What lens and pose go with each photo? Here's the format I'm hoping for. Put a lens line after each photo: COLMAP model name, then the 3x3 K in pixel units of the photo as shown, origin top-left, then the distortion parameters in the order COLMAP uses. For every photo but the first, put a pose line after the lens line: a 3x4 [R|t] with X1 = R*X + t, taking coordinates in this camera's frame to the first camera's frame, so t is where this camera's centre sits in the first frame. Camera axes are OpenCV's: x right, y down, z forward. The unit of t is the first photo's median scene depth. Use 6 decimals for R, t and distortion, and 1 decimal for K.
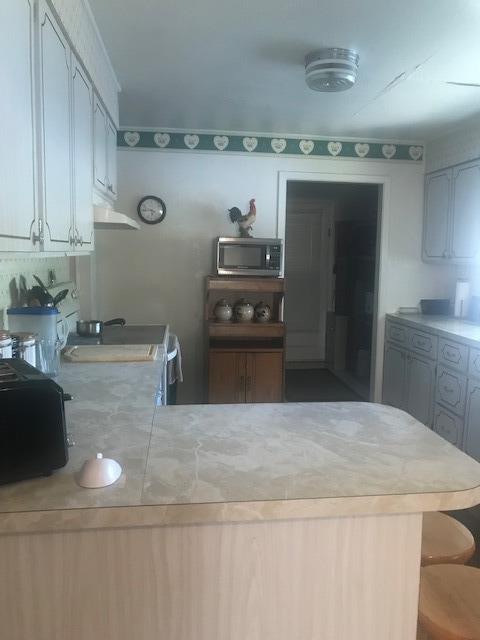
lens RADIAL K [[530.5, 0, 246.4], [0, 530.5, 321.1], [0, 0, 1]] dist [0.027044, -0.026784]
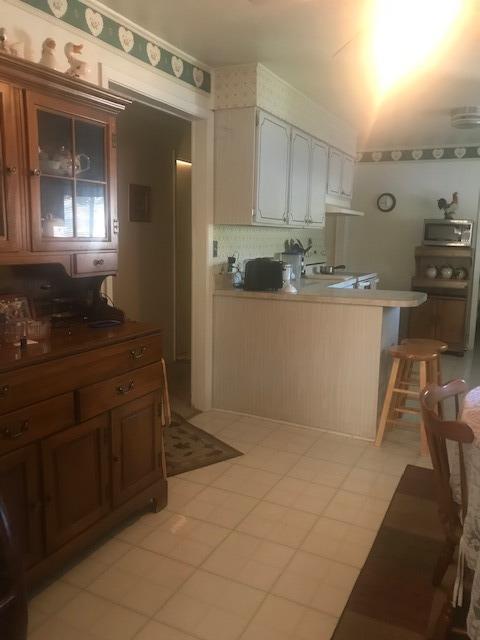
lens RADIAL K [[530.5, 0, 243.4], [0, 530.5, 321.2], [0, 0, 1]] dist [0.027044, -0.026784]
pose [[0.838597, 0.086436, -0.537851, 0.321152], [-0.074291, 0.996253, 0.044274, 0.089637], [0.539662, 0.002829, 0.841877, -0.487590]]
